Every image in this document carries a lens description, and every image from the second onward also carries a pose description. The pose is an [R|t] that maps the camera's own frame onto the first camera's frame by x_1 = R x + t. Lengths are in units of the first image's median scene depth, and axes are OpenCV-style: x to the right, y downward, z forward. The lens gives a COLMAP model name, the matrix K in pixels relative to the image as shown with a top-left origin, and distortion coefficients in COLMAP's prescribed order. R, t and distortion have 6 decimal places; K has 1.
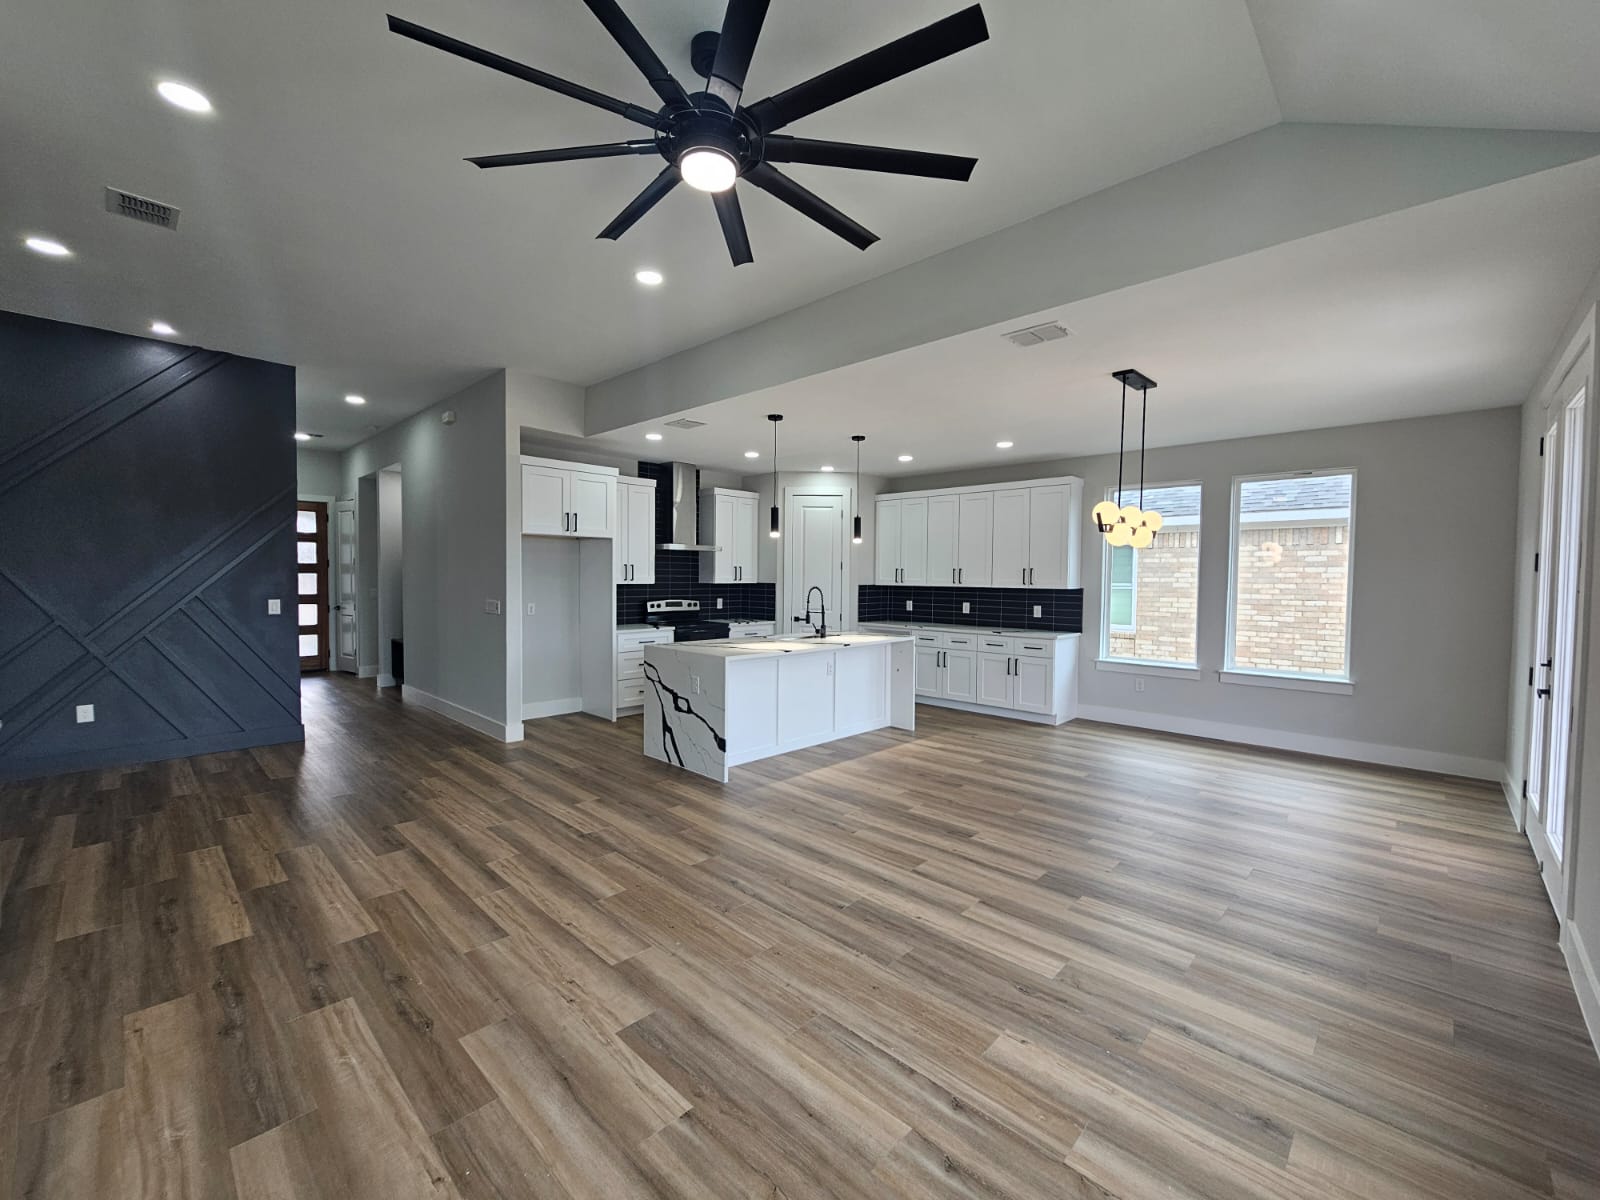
lens RADIAL K [[655.3, 0, 798.2], [0, 655.3, 594.1], [0, 0, 1]] dist [0.000289, -0.000230]
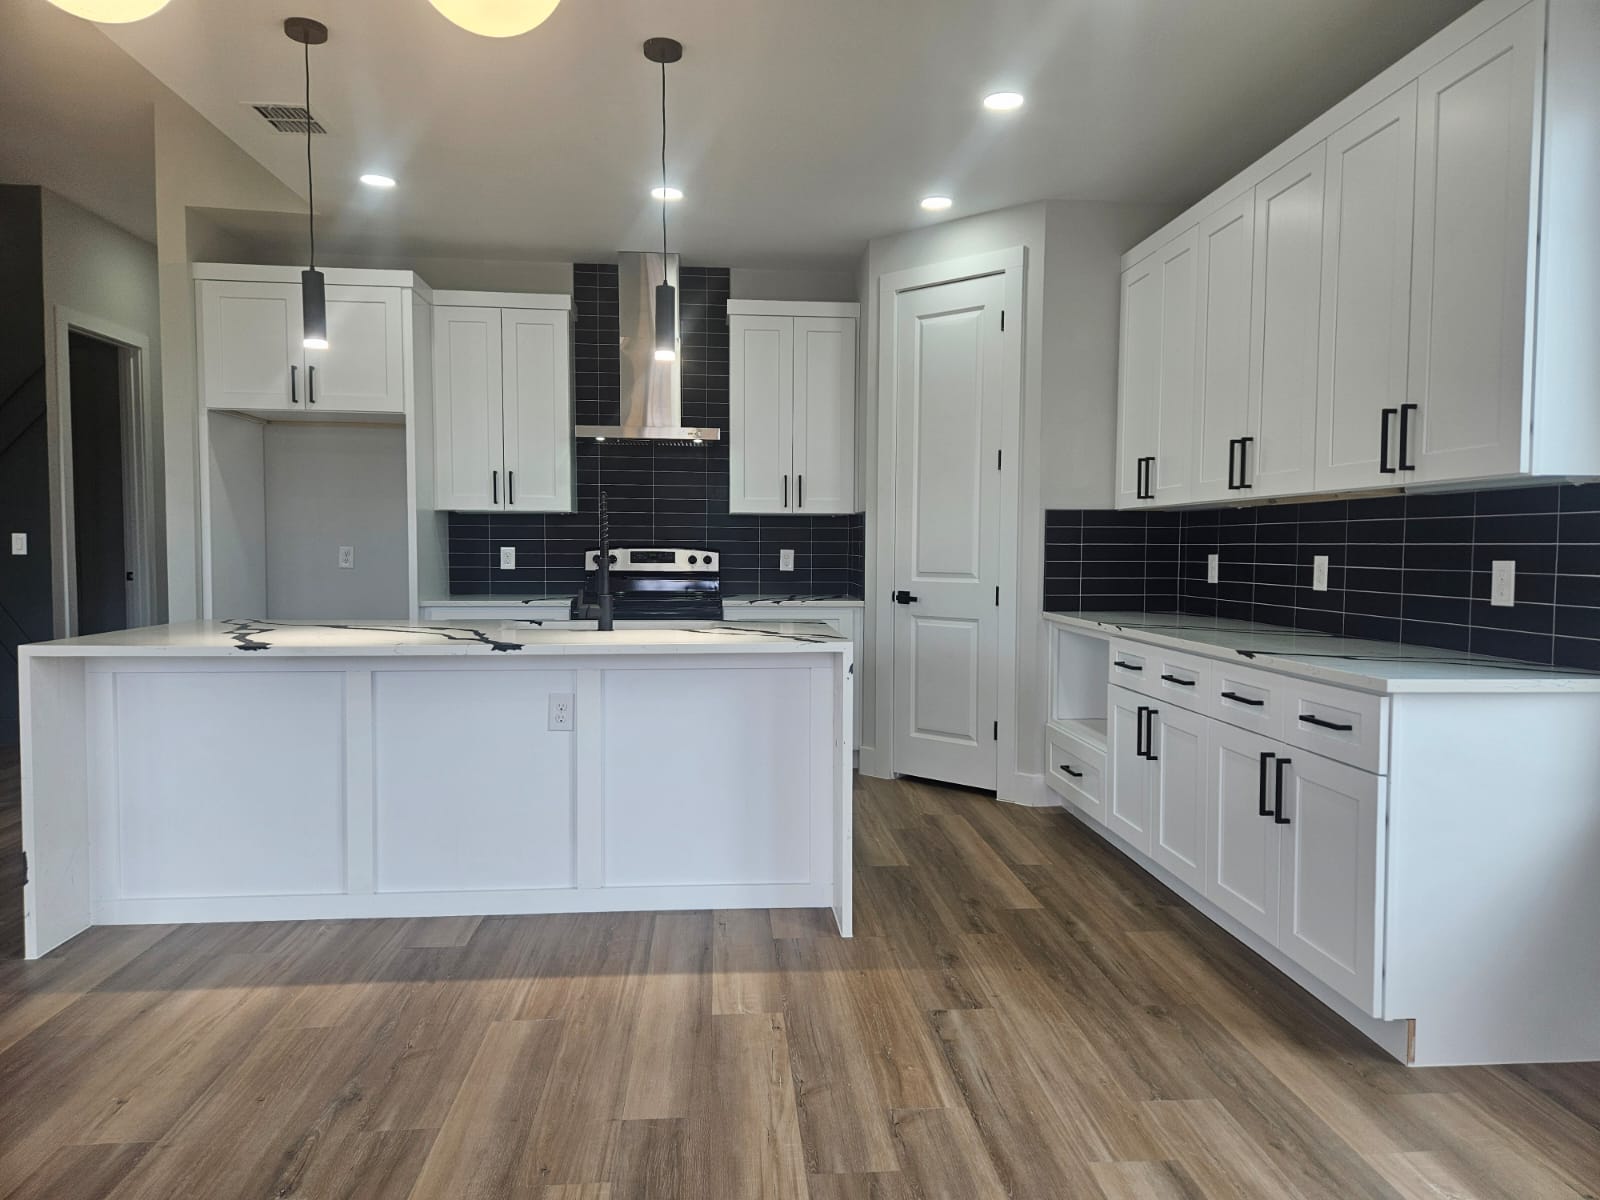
lens RADIAL K [[1058.2, 0, 814.8], [0, 1058.2, 602.4], [0, 0, 1]] dist [0.087055, -0.087229]
pose [[0.756774, 0.030473, -0.652966, 0.413245], [-0.016097, 0.999479, 0.027989, 0.025081], [0.653479, -0.010670, 0.756870, 0.493401]]
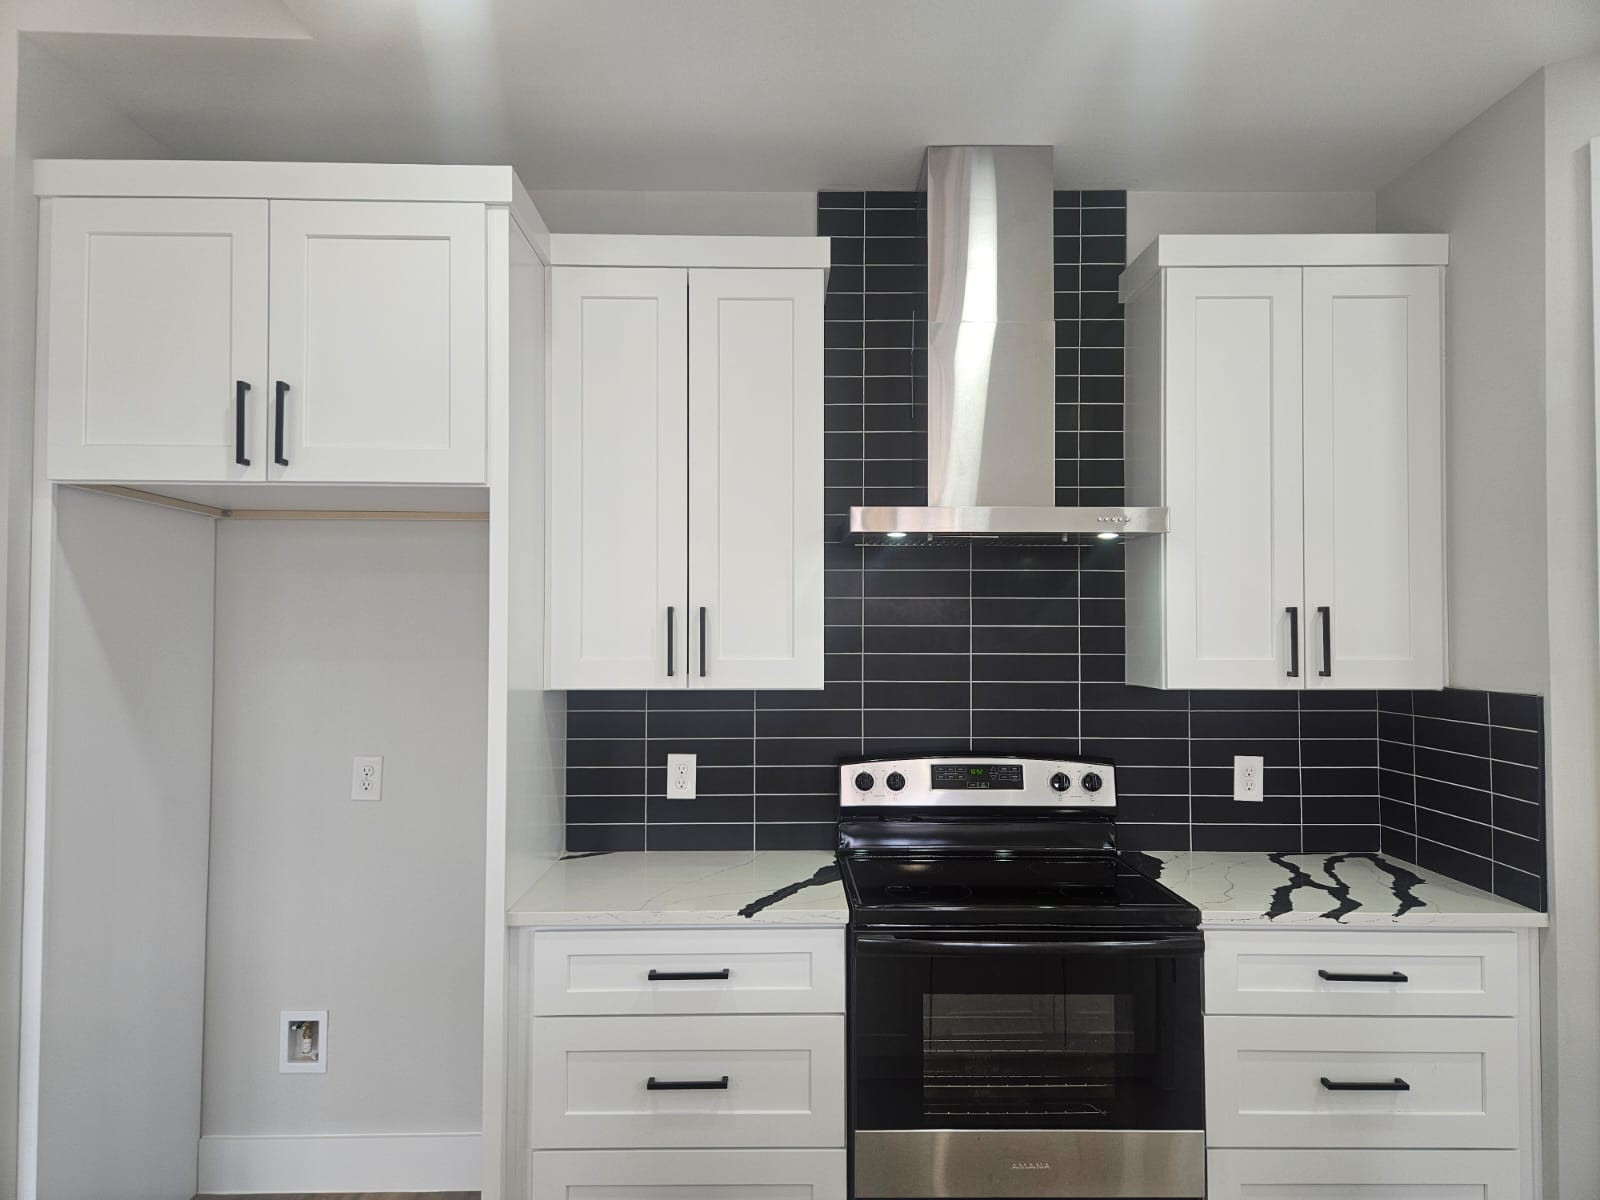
lens RADIAL K [[1085.1, 0, 799.7], [0, 1085.1, 618.5], [0, 0, 1]] dist [0.053414, -0.002129]
pose [[0.700496, -0.014360, -0.713512, 0.040766], [-0.014581, 0.999301, -0.034426, -0.026300], [0.713507, 0.034519, 0.699797, 0.692577]]
